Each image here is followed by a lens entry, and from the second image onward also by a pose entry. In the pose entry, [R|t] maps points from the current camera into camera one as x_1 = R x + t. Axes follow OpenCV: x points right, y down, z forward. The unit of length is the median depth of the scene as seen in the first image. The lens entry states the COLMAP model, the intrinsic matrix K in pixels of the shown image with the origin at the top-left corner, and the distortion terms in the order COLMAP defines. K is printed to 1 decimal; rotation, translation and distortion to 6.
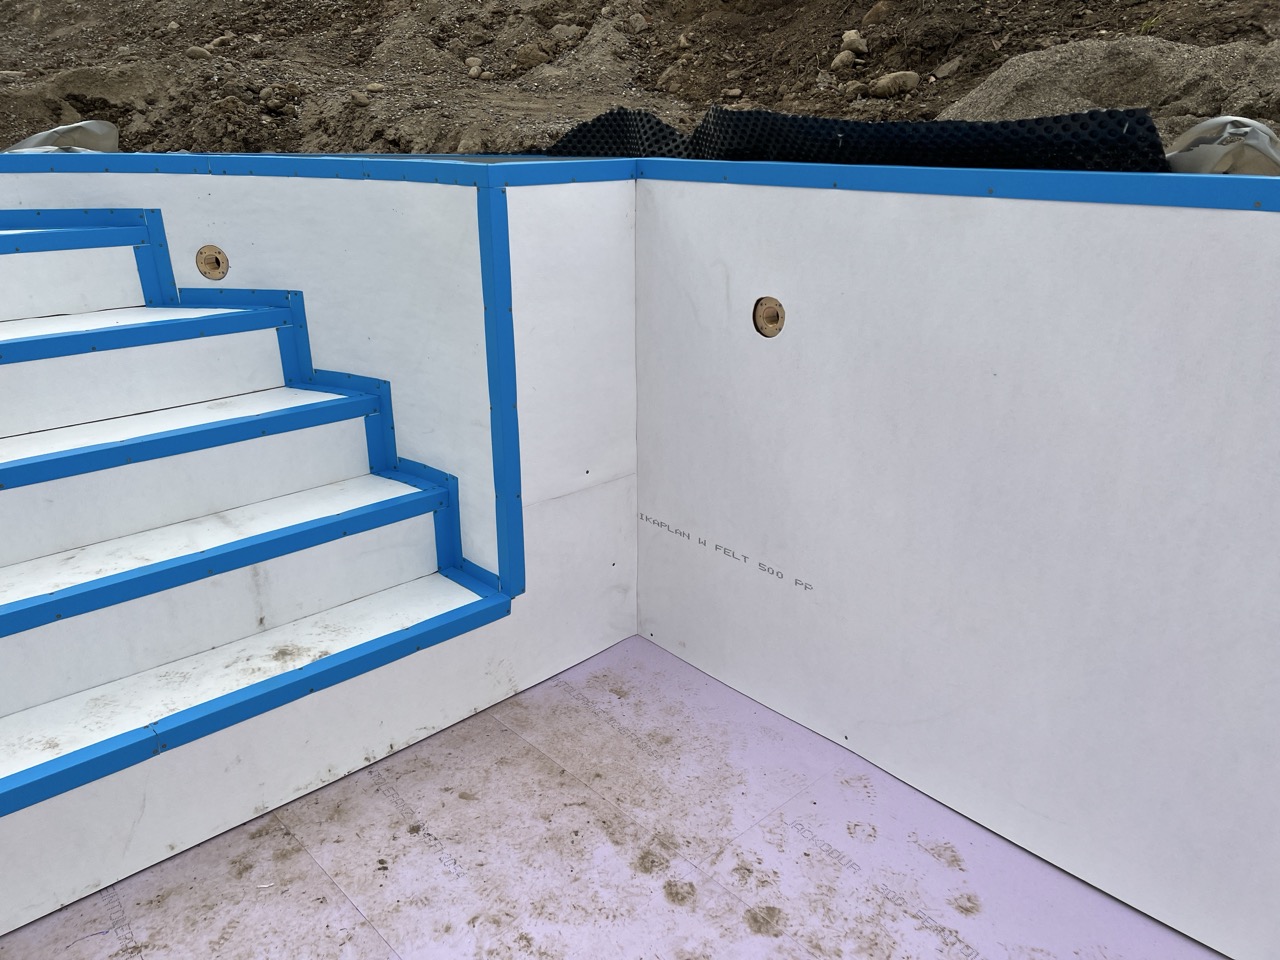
lens RADIAL K [[959.1, 0, 647.6], [0, 959.1, 486.8], [0, 0, 1]] dist [0.060917, -0.066396]
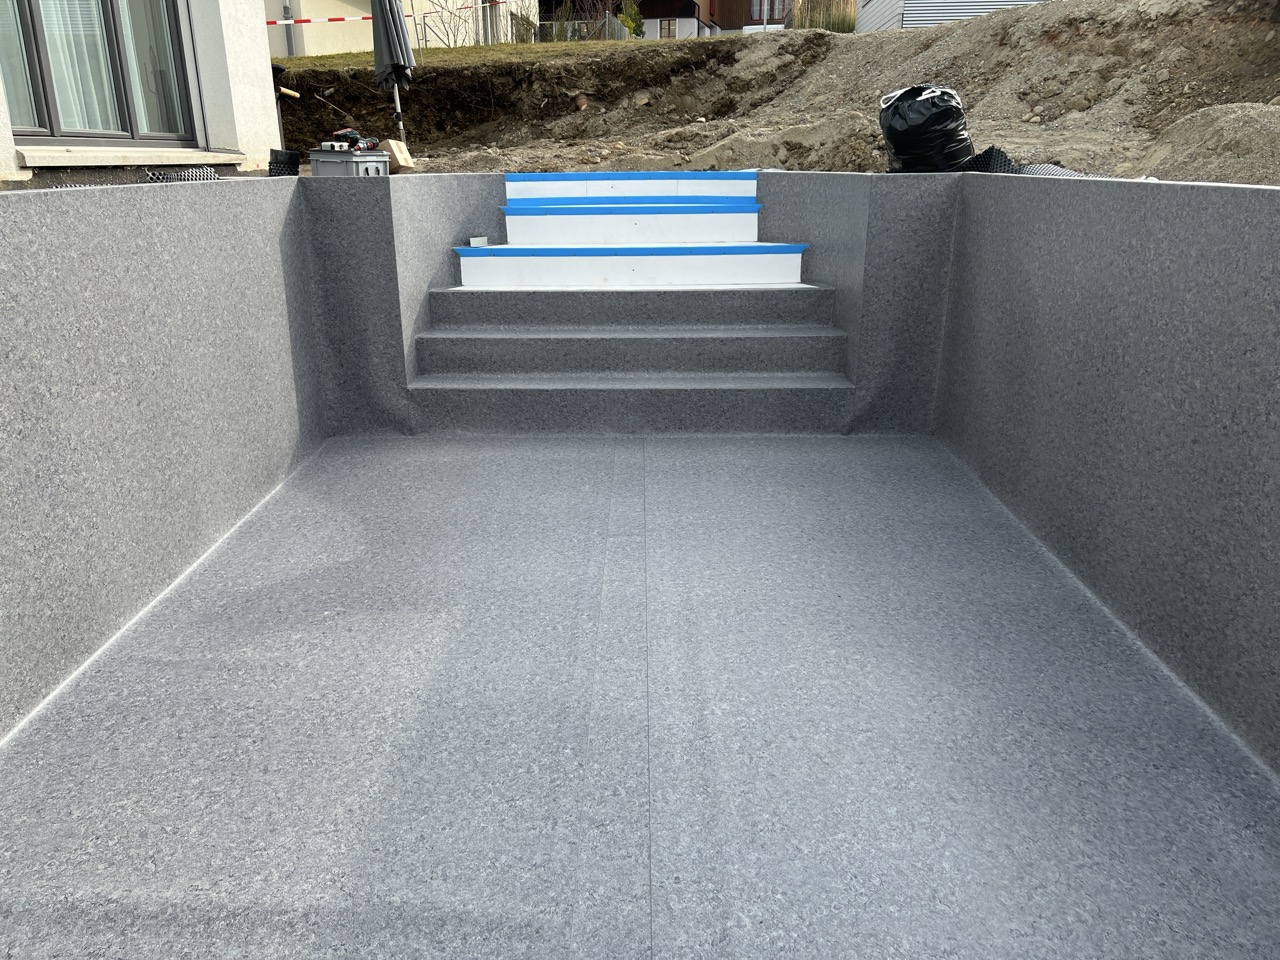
lens RADIAL K [[969.1, 0, 625.9], [0, 969.1, 482.8], [0, 0, 1]] dist [0.043256, -0.043887]
pose [[0.713164, 0.216114, -0.666852, 0.584438], [-0.234347, 0.970060, 0.063755, 0.186648], [0.660665, 0.110807, 0.742458, -0.523090]]
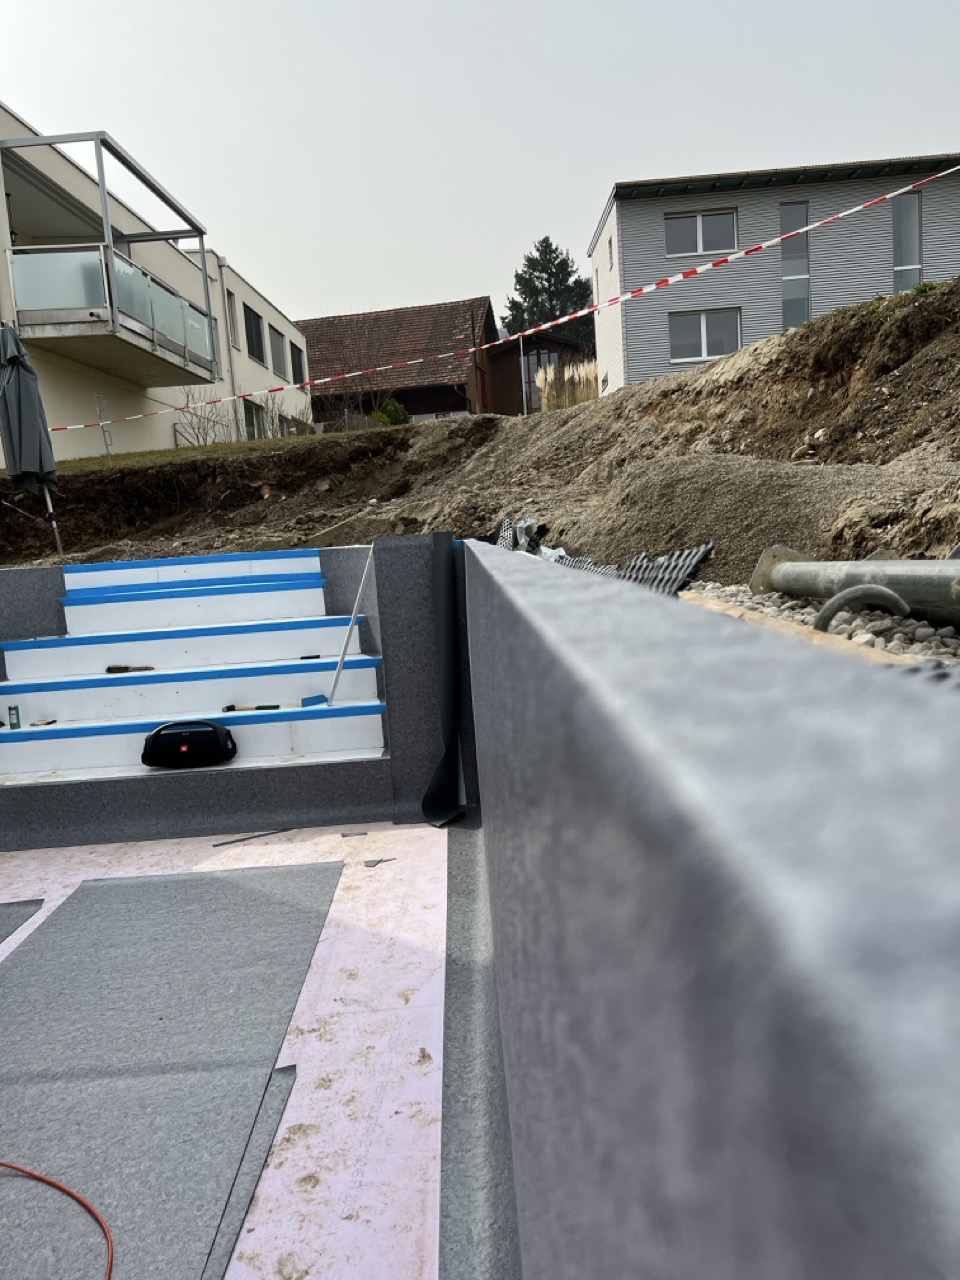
lens RADIAL K [[968.1, 0, 469.1], [0, 968.1, 626.0], [0, 0, 1]] dist [0.148928, -0.270439]
pose [[0.728138, 0.011807, -0.685329, 0.825506], [-0.168243, 0.972343, -0.162000, 0.092061], [0.664462, 0.233260, 0.709986, -0.218181]]
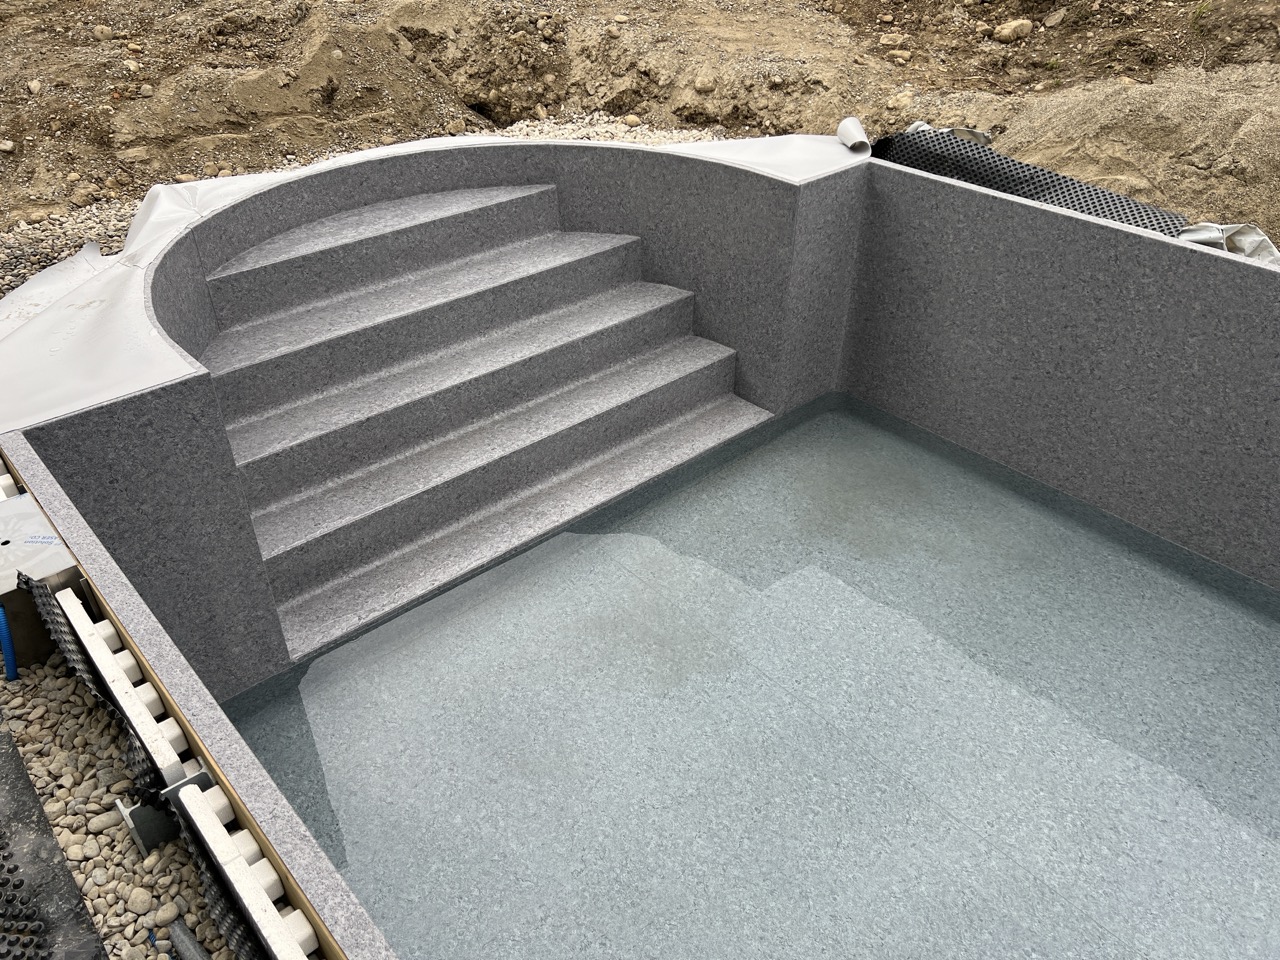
lens RADIAL K [[963.0, 0, 631.0], [0, 963.0, 481.0], [0, 0, 1]] dist [0.063034, -0.072187]
pose [[0.999380, 0.017342, -0.030634, -0.222991], [-0.009134, 0.968177, 0.250098, -0.132913], [0.033996, -0.249663, 0.967736, -0.492029]]
